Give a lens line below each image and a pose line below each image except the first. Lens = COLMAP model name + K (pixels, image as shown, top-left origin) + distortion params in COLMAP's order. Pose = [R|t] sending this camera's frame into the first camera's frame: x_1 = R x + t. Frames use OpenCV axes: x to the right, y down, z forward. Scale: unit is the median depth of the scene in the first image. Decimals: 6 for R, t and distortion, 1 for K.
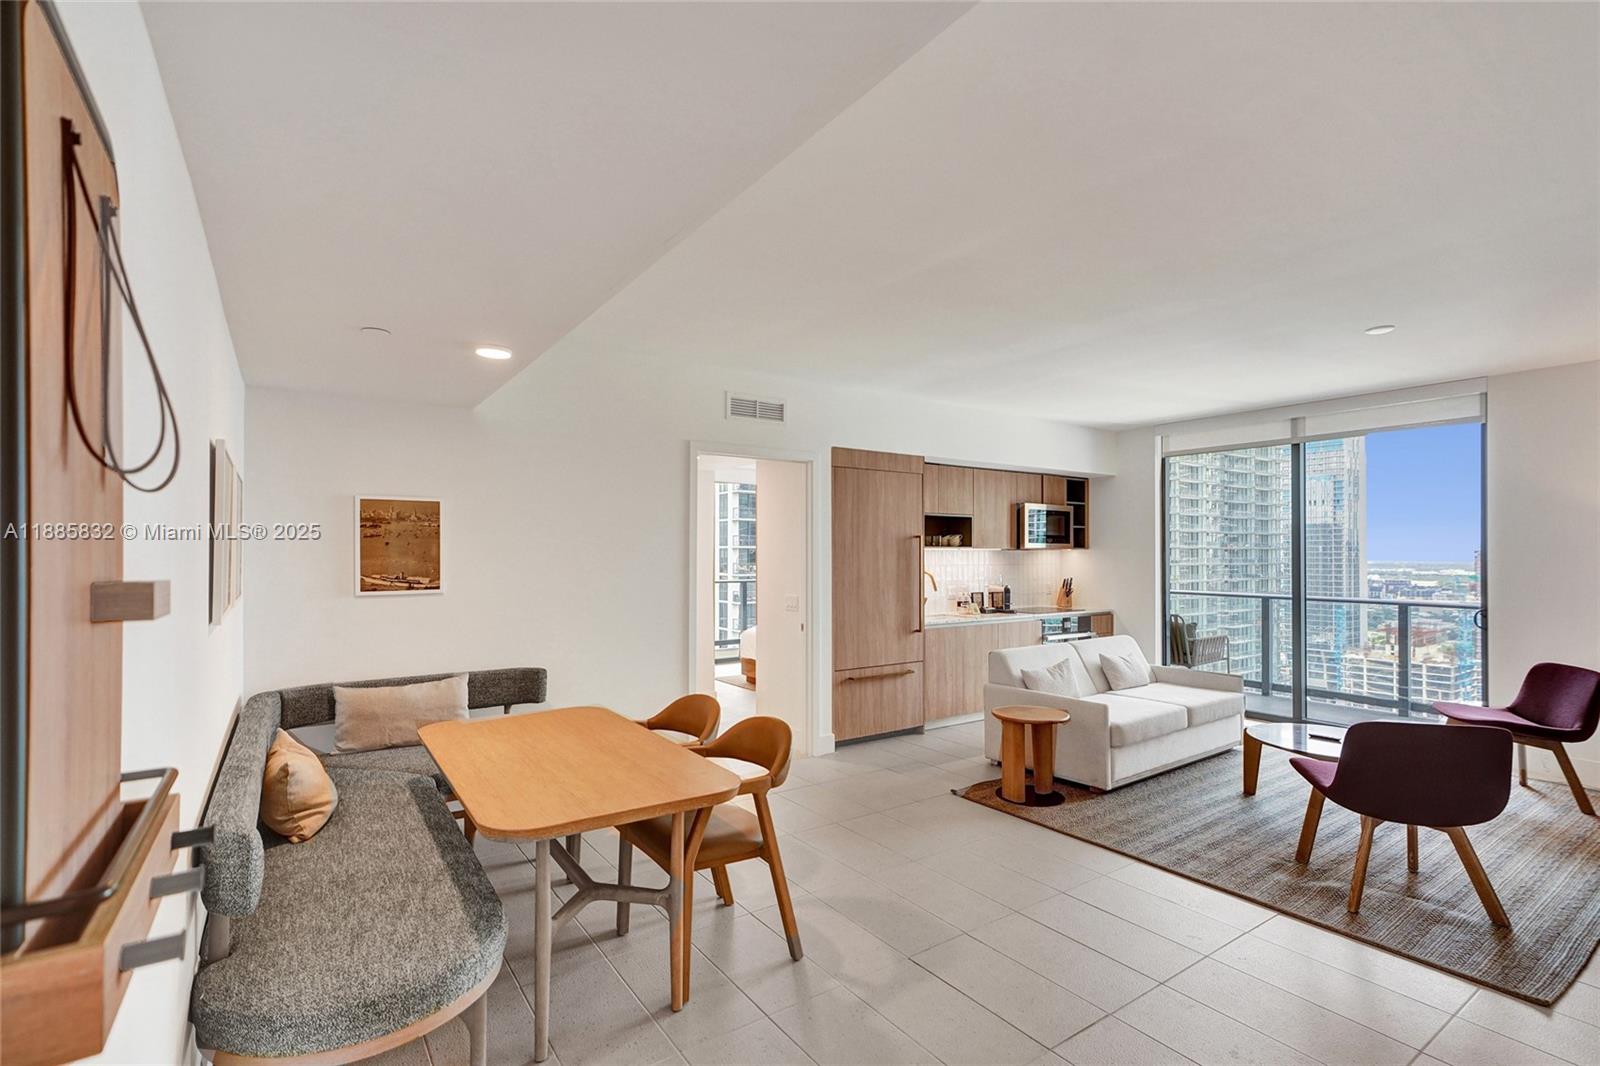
lens RADIAL K [[742.2, 0, 797.5], [0, 742.2, 556.7], [0, 0, 1]] dist [0.012210, 0.001529]
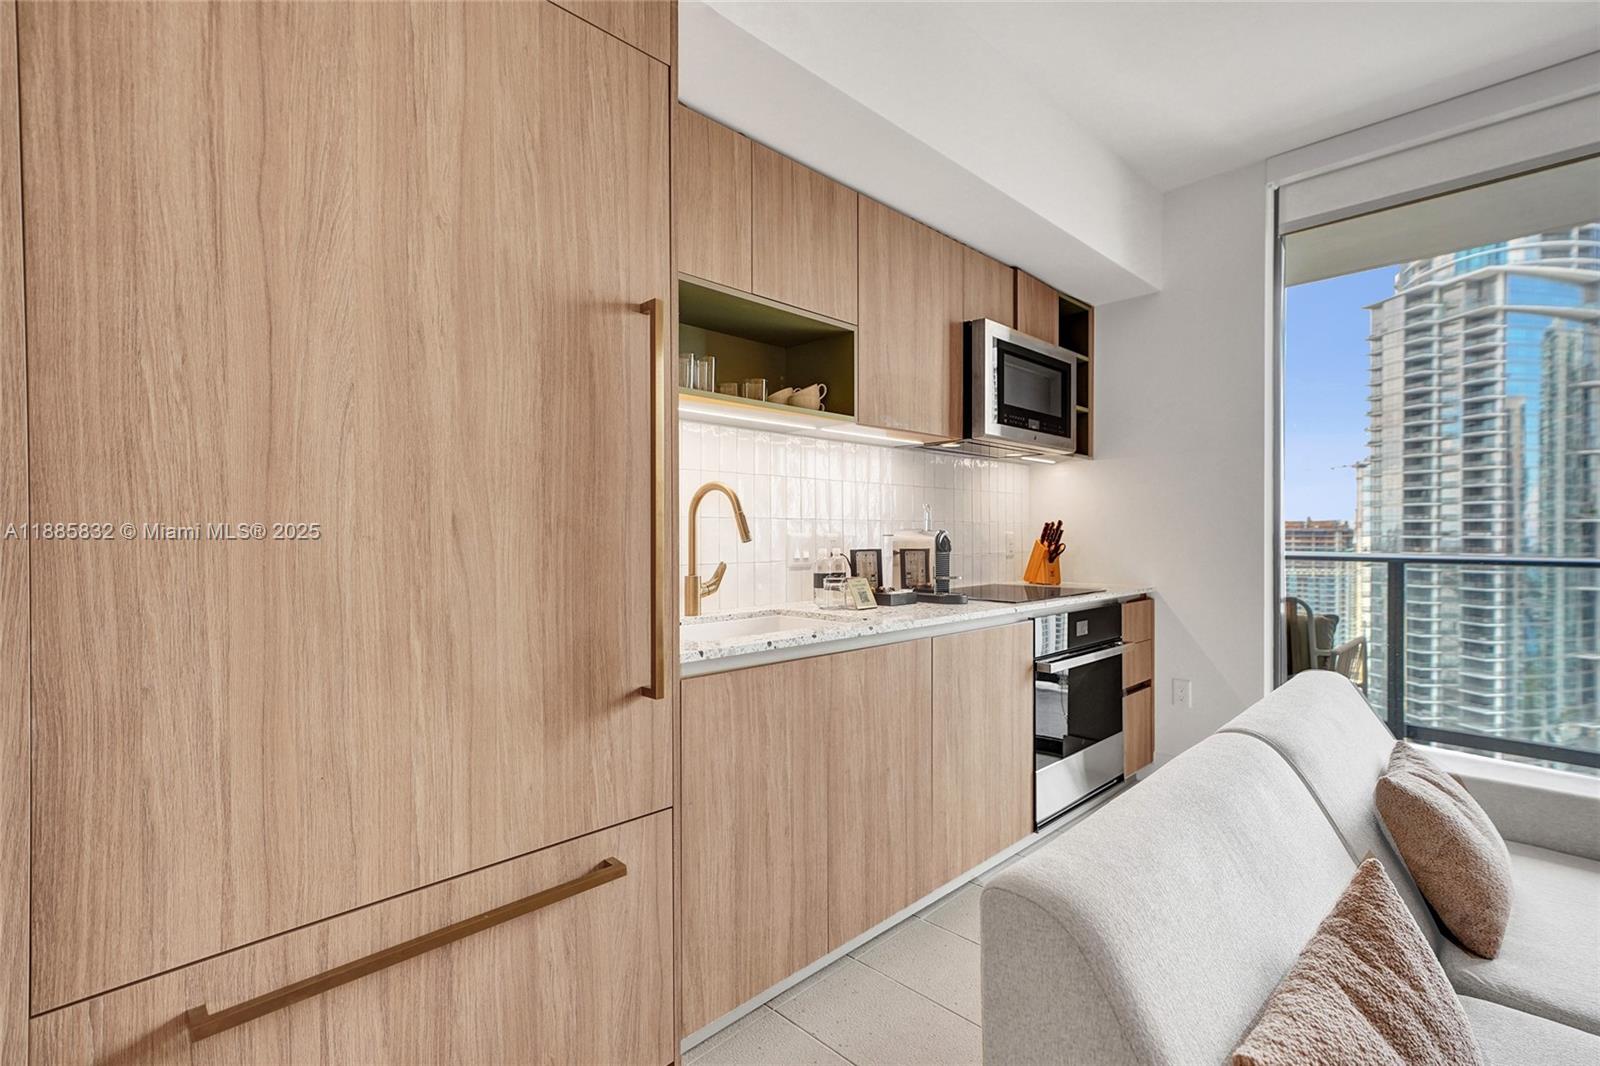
lens RADIAL K [[742.2, 0, 806.2], [0, 742.2, 539.4], [0, 0, 1]] dist [0.012210, 0.001529]
pose [[0.983465, -0.002430, 0.181081, 0.147699], [0.001167, 0.999974, 0.007082, 0.041861], [-0.181093, -0.006754, 0.983443, 0.653250]]
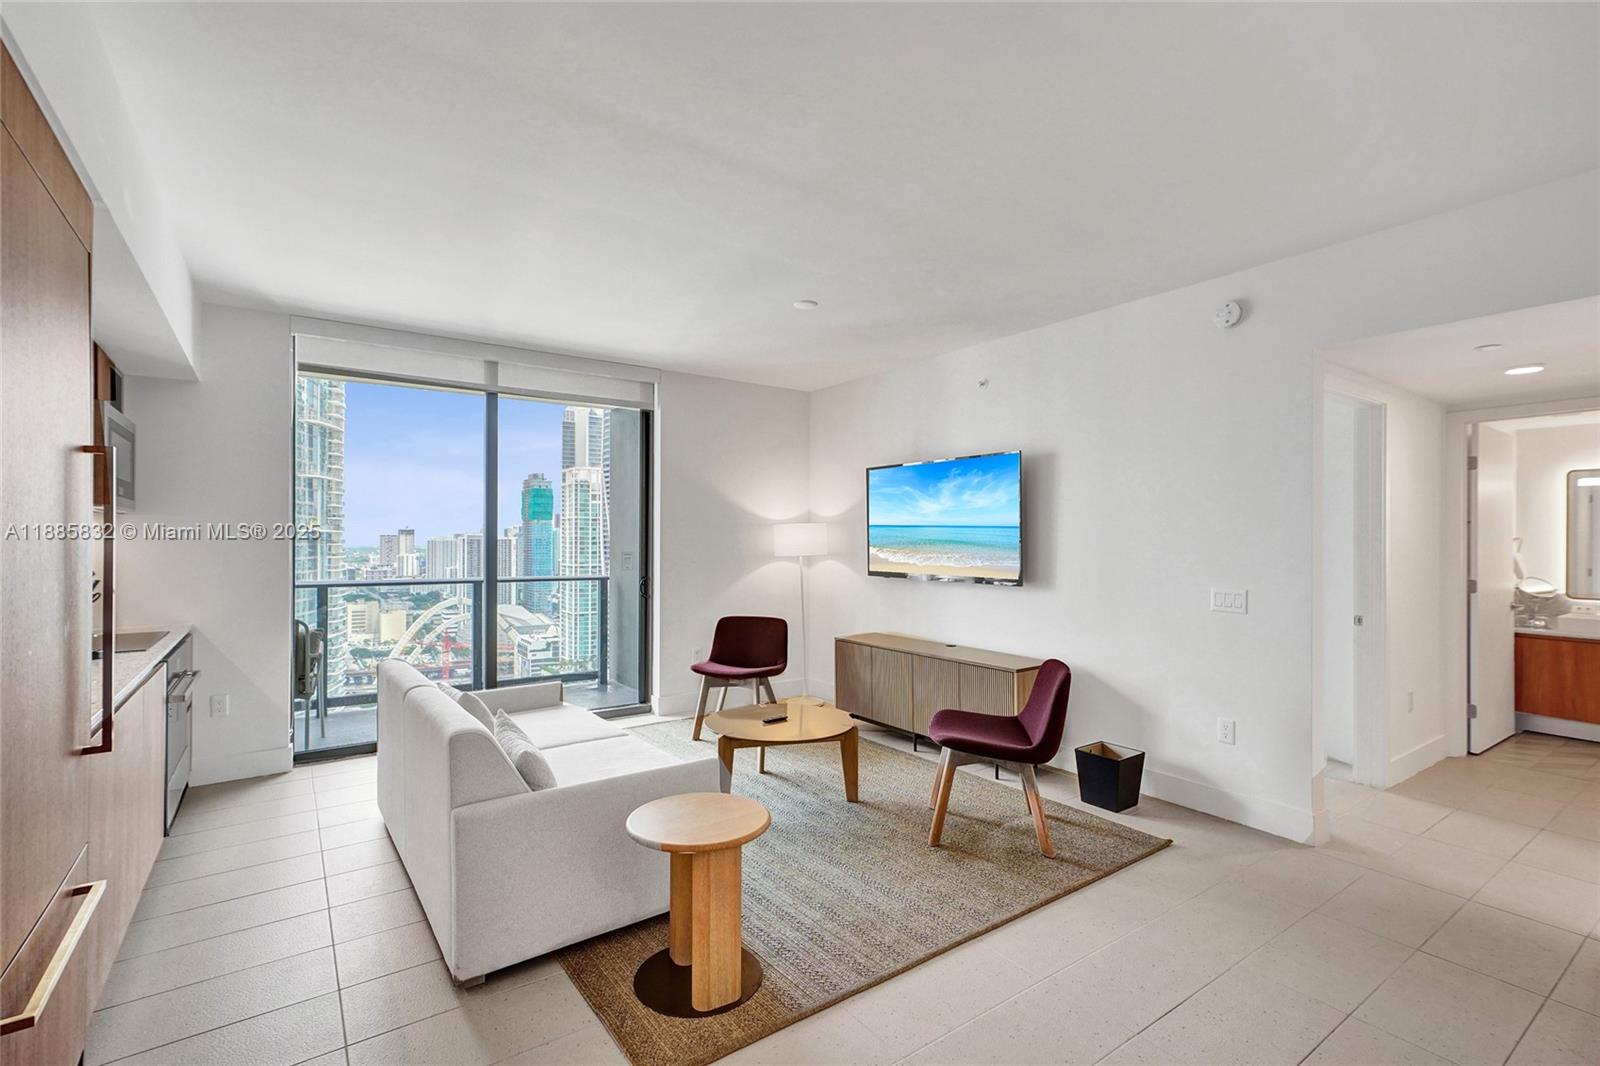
lens RADIAL K [[742.2, 0, 811.1], [0, 742.2, 531.9], [0, 0, 1]] dist [0.012210, 0.001529]
pose [[-0.014569, 0.006981, 0.999869, -0.146056], [0.000122, 0.999976, -0.006980, 0.007718], [-0.999894, 0.000020, -0.014569, 0.609488]]
